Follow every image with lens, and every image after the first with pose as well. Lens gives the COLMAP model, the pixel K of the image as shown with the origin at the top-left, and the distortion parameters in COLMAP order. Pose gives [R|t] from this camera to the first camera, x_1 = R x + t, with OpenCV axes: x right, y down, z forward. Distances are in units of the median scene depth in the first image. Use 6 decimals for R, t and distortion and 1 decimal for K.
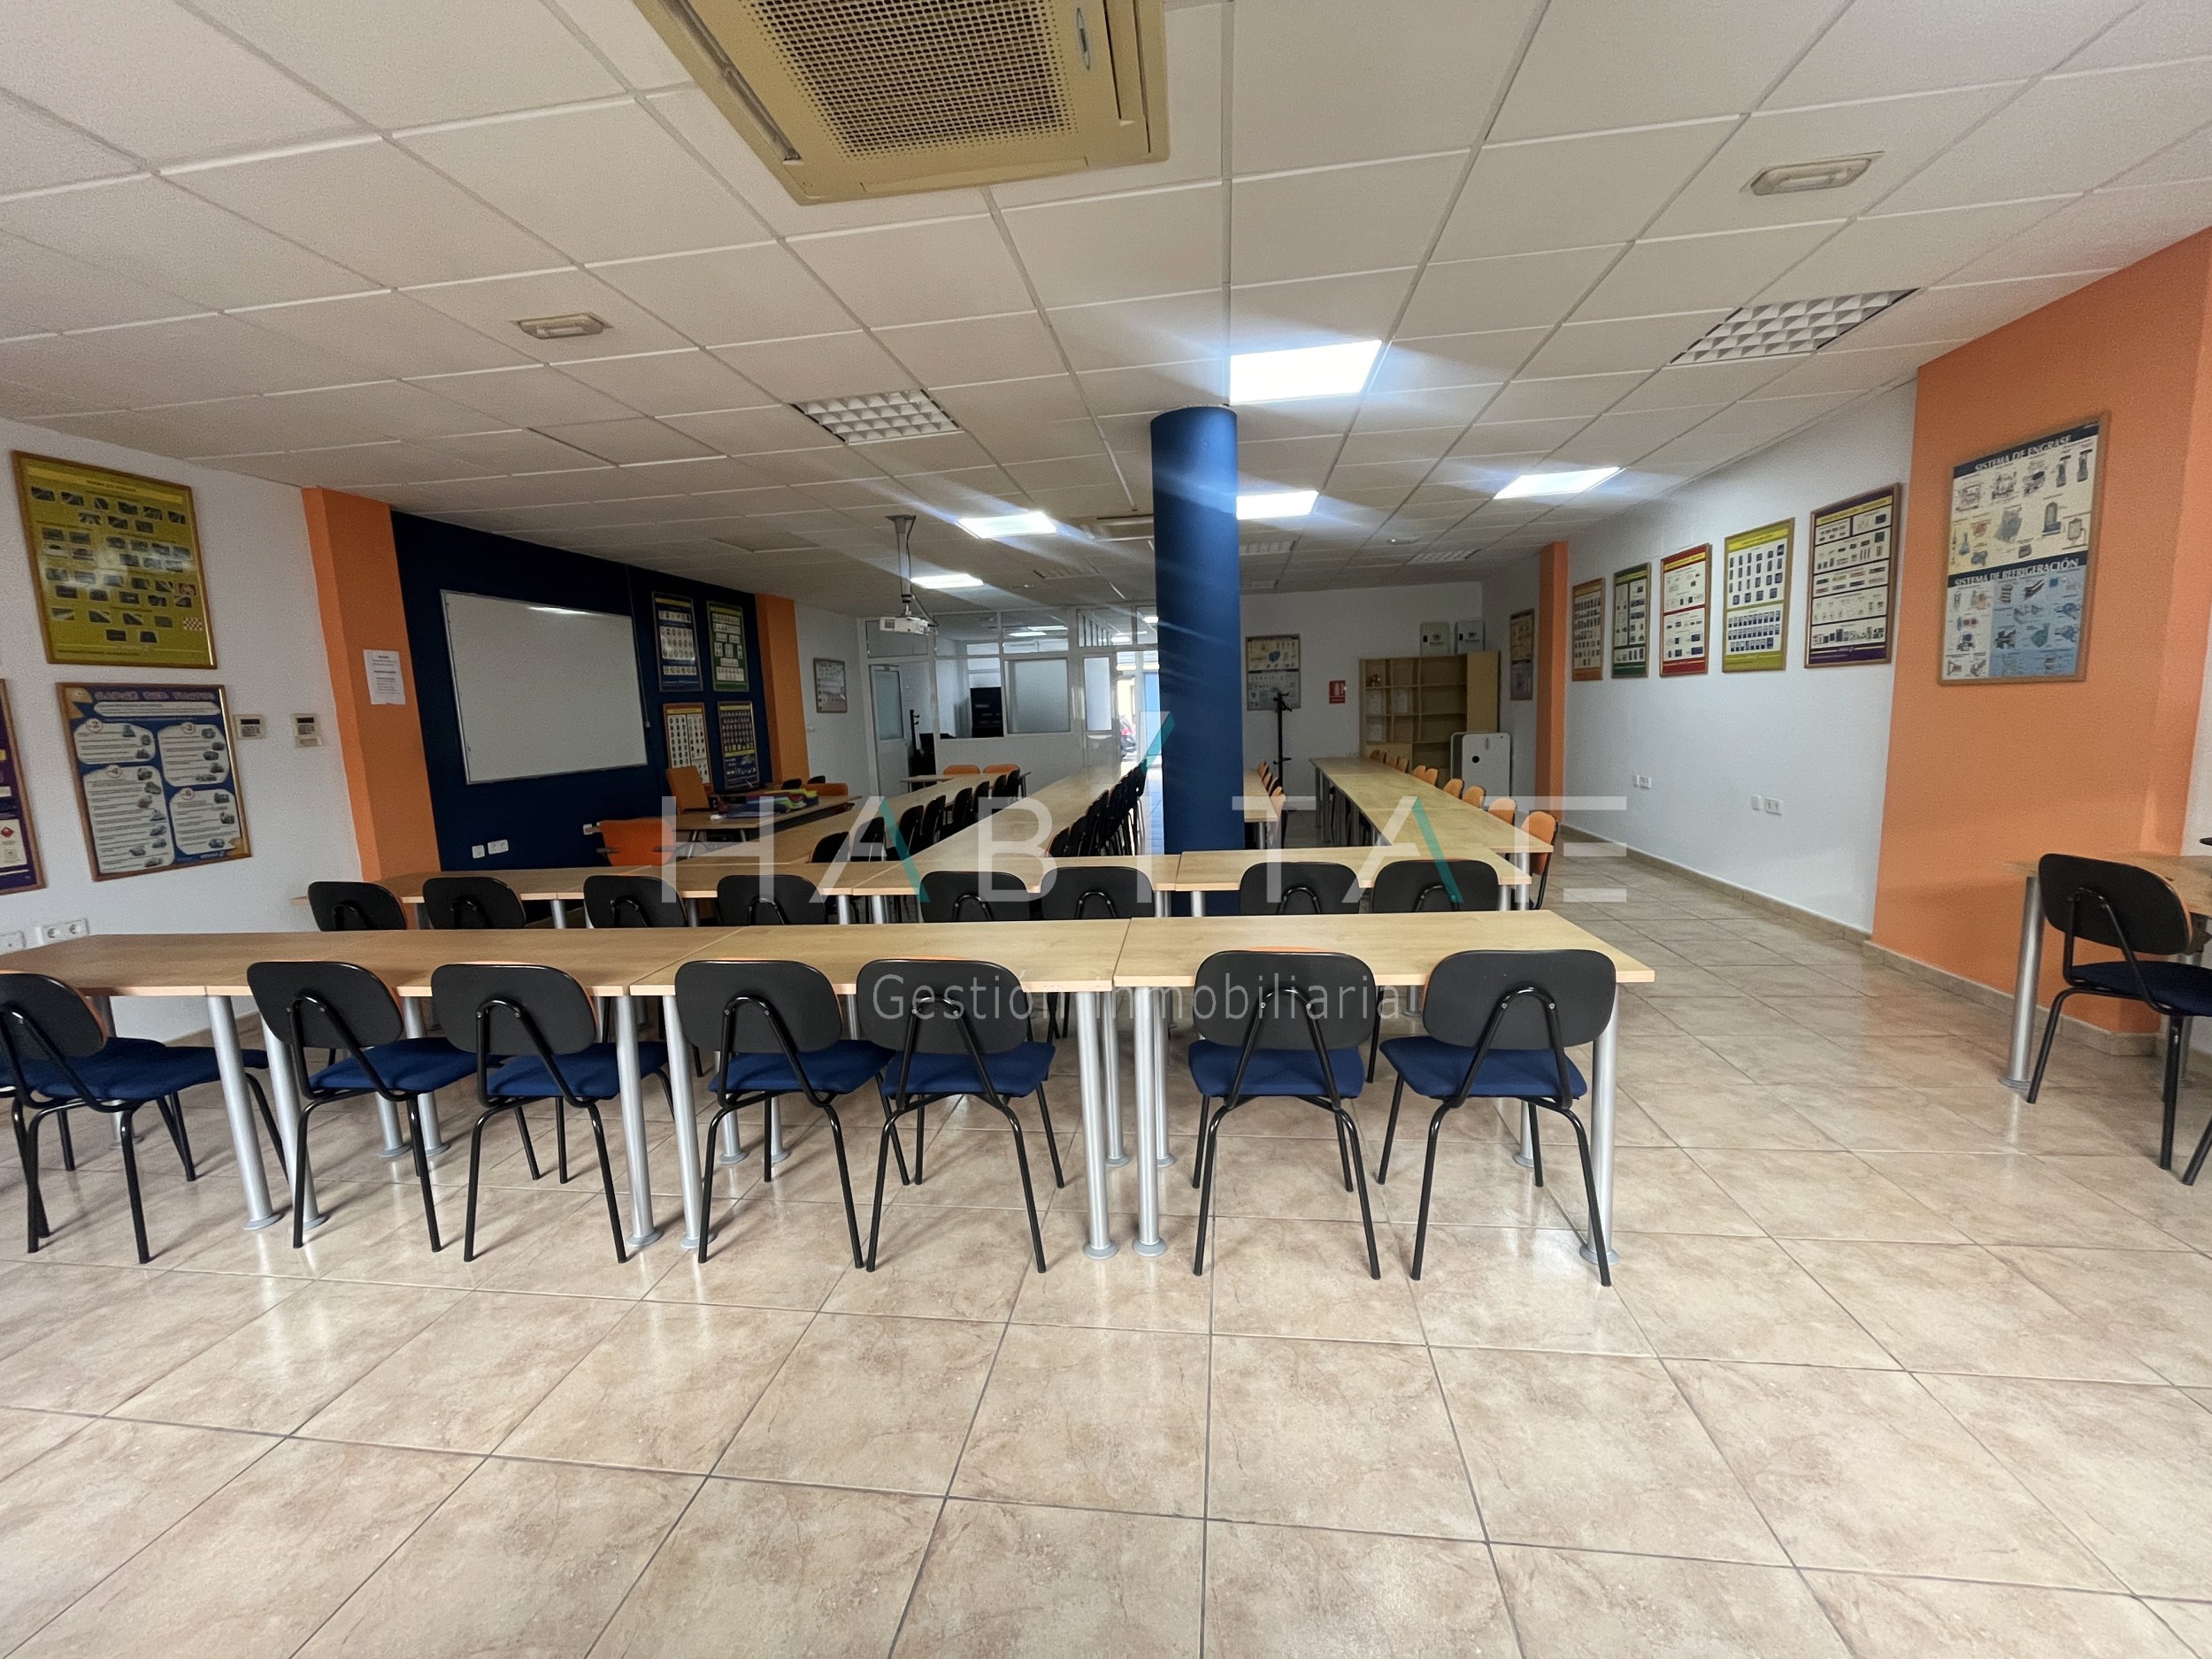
lens RADIAL K [[898.2, 0, 1100.7], [0, 898.2, 826.7], [0, 0, 1]] dist [-0.001997, -0.000567]
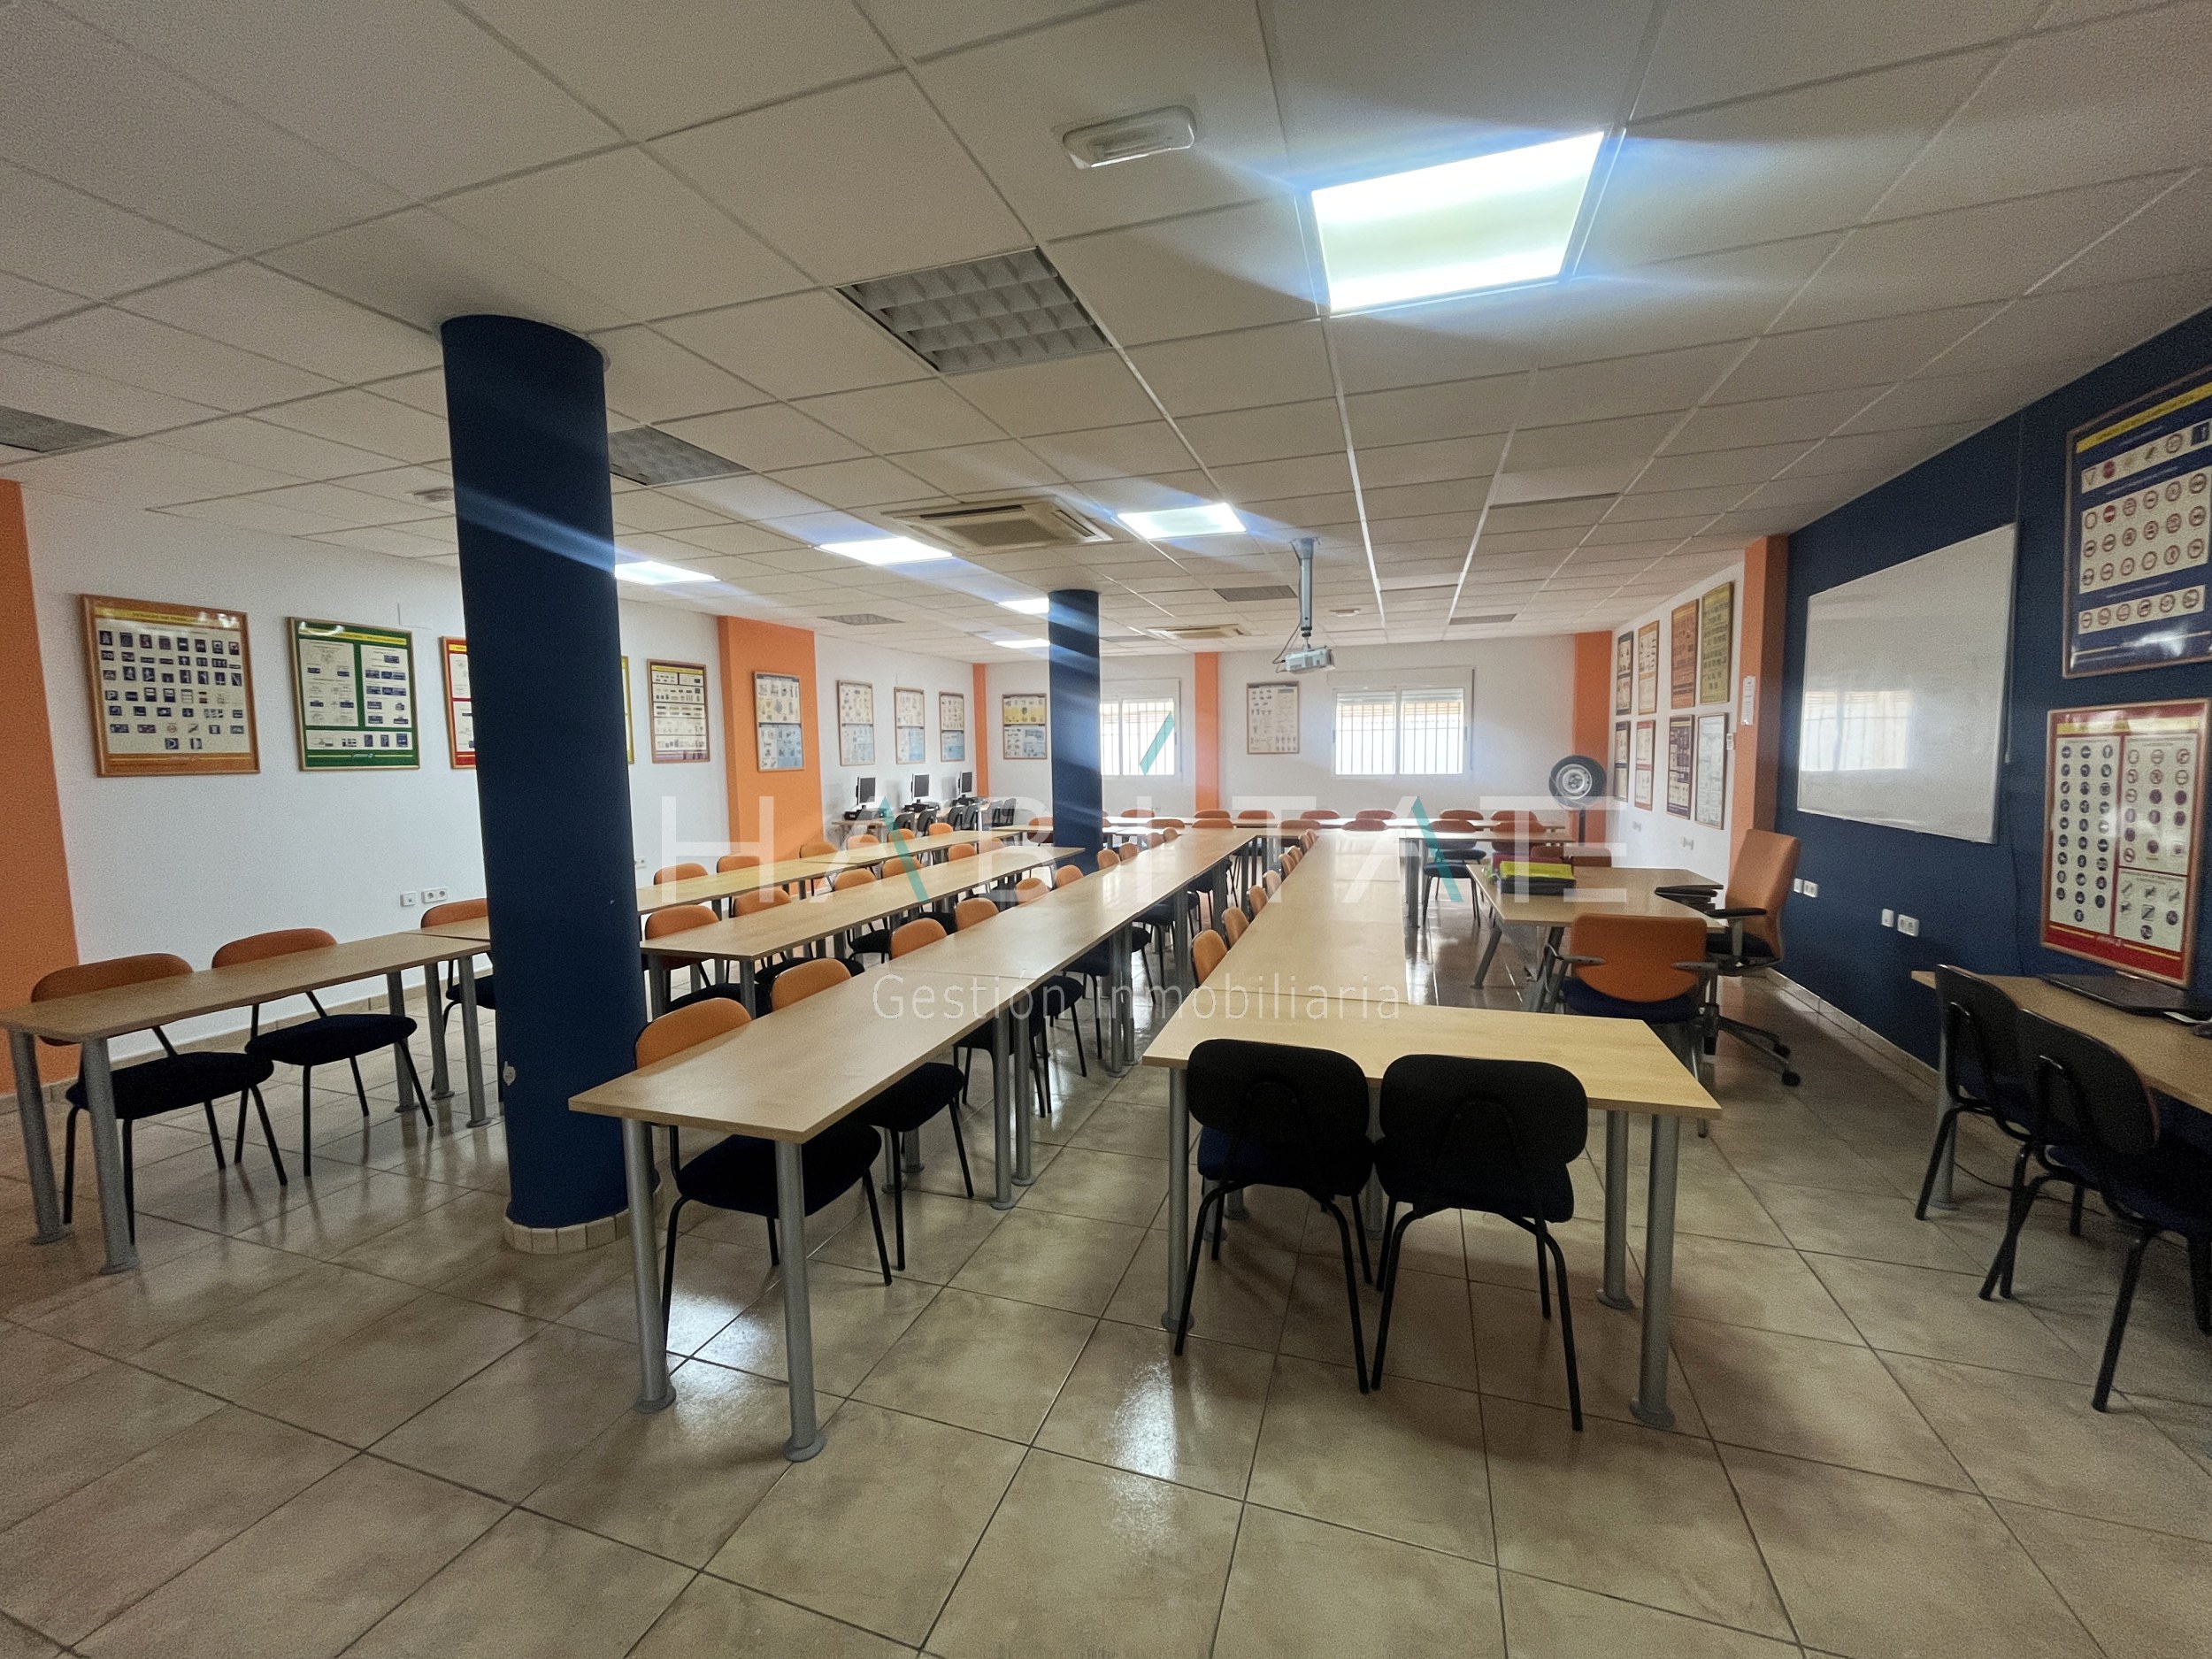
lens RADIAL K [[898.2, 0, 1100.7], [0, 898.2, 826.7], [0, 0, 1]] dist [-0.001997, -0.000567]
pose [[-0.979693, 0.041896, 0.196076, -0.288017], [0.083117, 0.974803, 0.207003, -0.416782], [-0.182463, 0.219096, -0.958491, 3.009517]]
